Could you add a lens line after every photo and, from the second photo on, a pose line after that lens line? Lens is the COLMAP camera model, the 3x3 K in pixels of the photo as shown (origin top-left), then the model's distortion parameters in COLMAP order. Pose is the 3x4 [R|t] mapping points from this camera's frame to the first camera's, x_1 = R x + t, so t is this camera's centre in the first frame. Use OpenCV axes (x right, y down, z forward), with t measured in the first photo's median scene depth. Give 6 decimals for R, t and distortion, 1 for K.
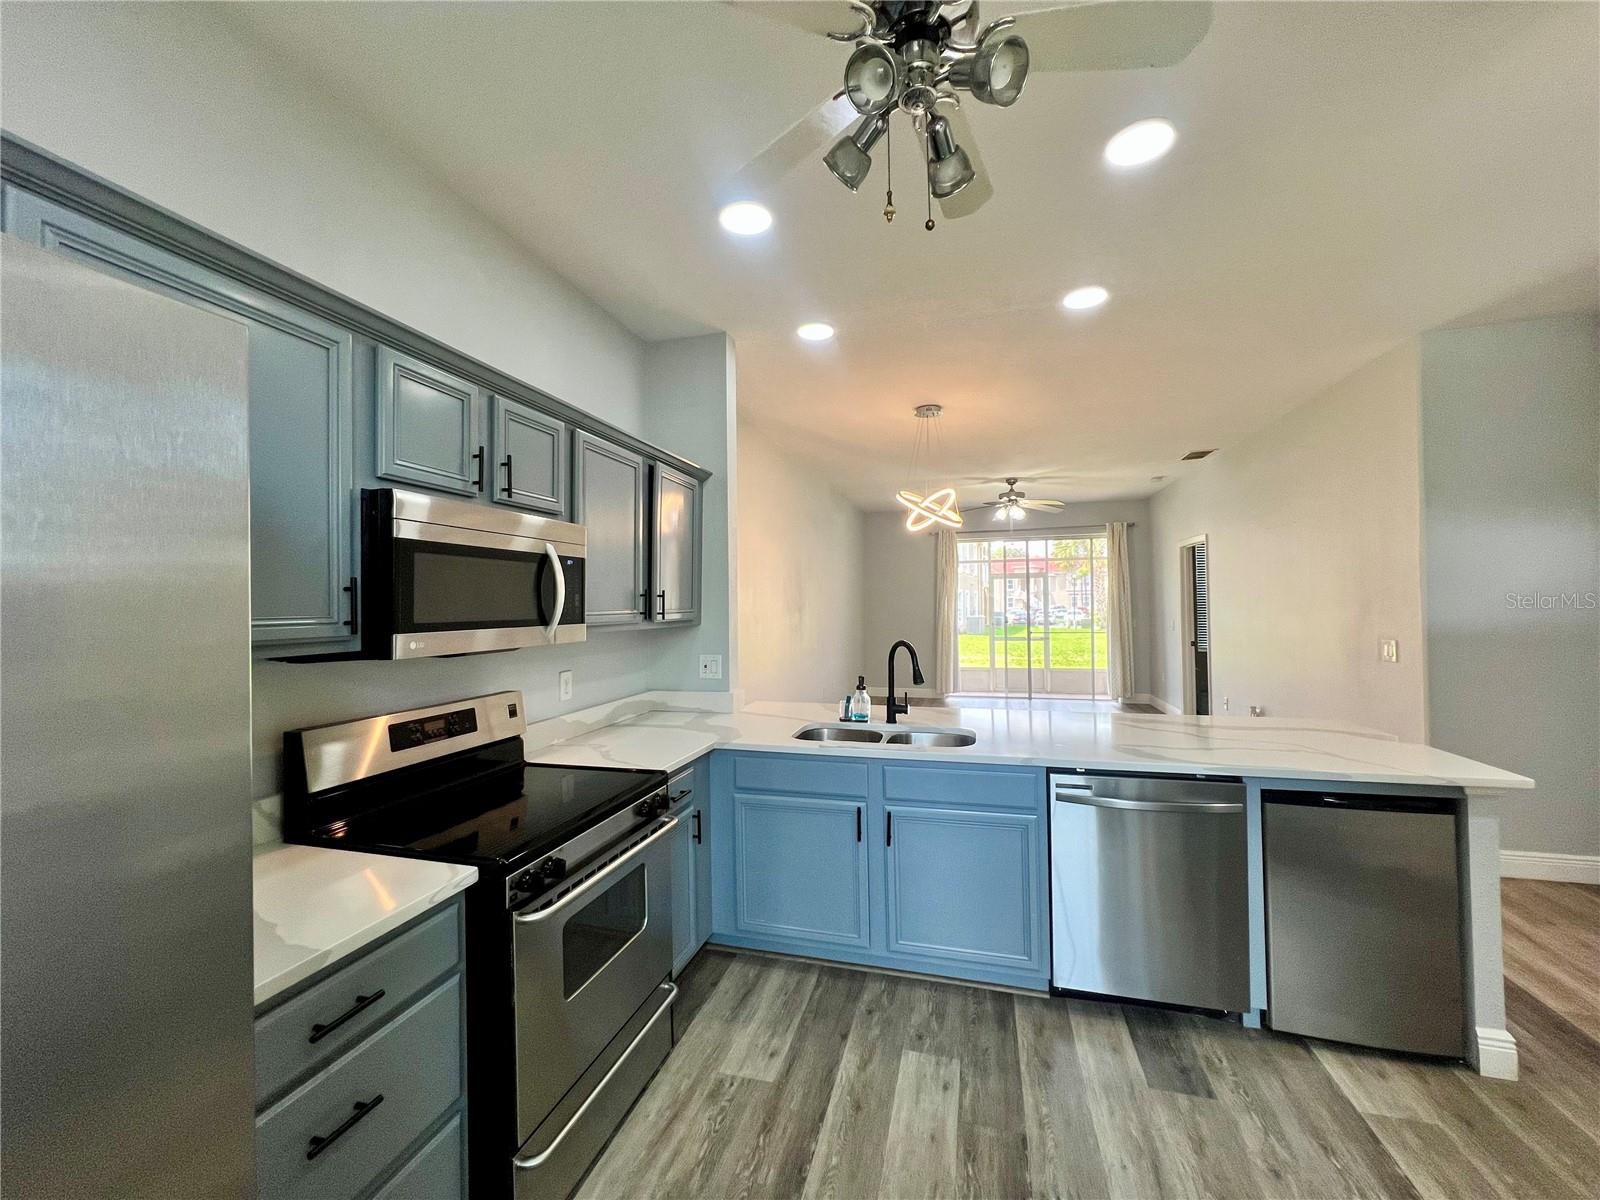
lens RADIAL K [[640.3, 0, 796.2], [0, 640.3, 597.8], [0, 0, 1]] dist [-0.001583, -0.000044]
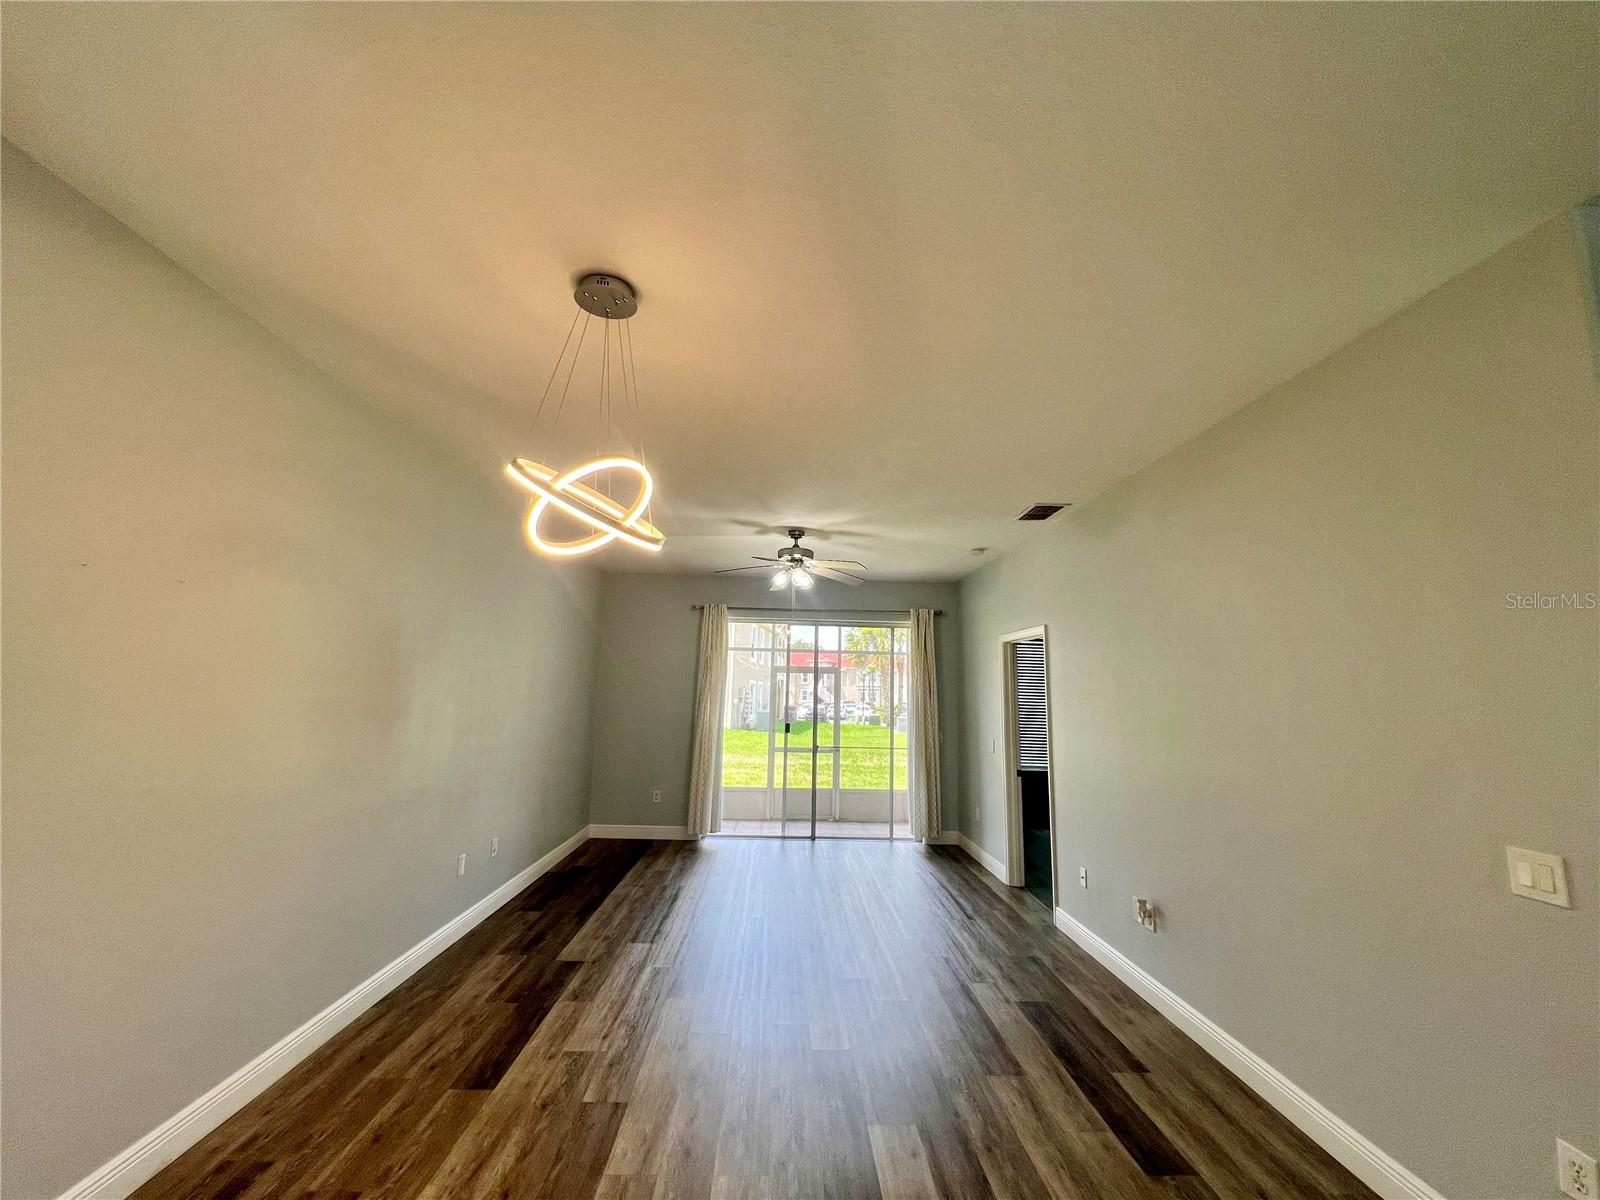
lens RADIAL K [[640.3, 0, 794.9], [0, 640.3, 604.0], [0, 0, 1]] dist [-0.001583, -0.000044]
pose [[0.952591, 0.077757, 0.294150, 0.209836], [-0.040001, 0.990406, -0.132269, -0.021908], [-0.301613, 0.114232, 0.946563, 0.540046]]
